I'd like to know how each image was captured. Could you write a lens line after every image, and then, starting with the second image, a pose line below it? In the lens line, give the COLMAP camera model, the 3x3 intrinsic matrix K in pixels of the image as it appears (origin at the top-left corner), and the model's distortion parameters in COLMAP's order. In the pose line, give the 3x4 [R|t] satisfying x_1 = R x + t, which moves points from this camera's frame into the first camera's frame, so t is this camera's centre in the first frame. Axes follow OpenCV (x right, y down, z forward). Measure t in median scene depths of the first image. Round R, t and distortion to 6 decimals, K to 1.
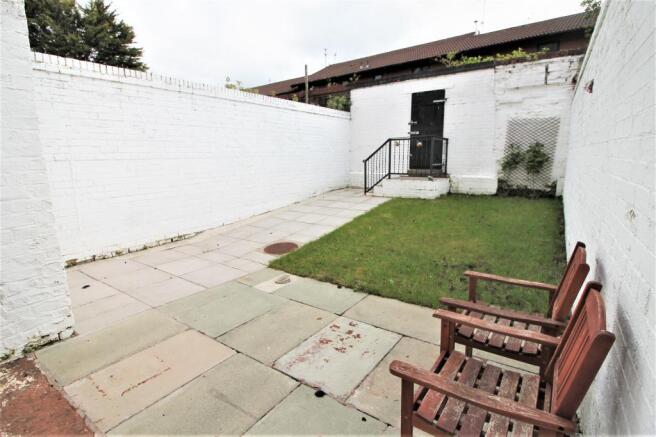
lens RADIAL K [[362.0, 0, 328.0], [0, 362.0, 218.5], [0, 0, 1]] dist [0.001677, 0.000122]
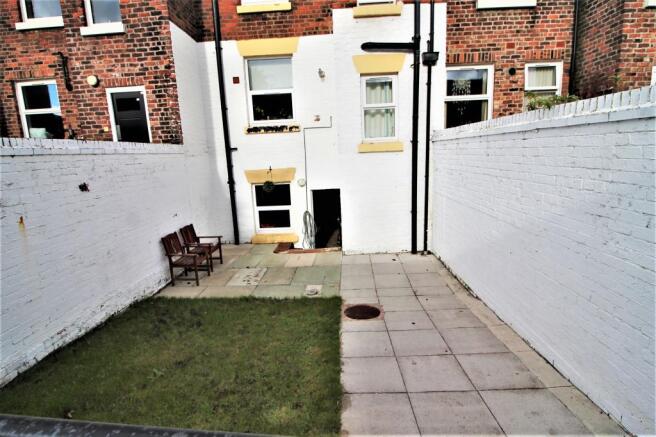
lens RADIAL K [[362.0, 0, 328.0], [0, 362.0, 218.5], [0, 0, 1]] dist [0.001677, 0.000122]
pose [[-0.876635, 0.109318, -0.468572, 0.555264], [-0.042782, 0.952282, 0.302208, -0.655731], [0.479249, 0.284973, -0.830127, 2.612354]]
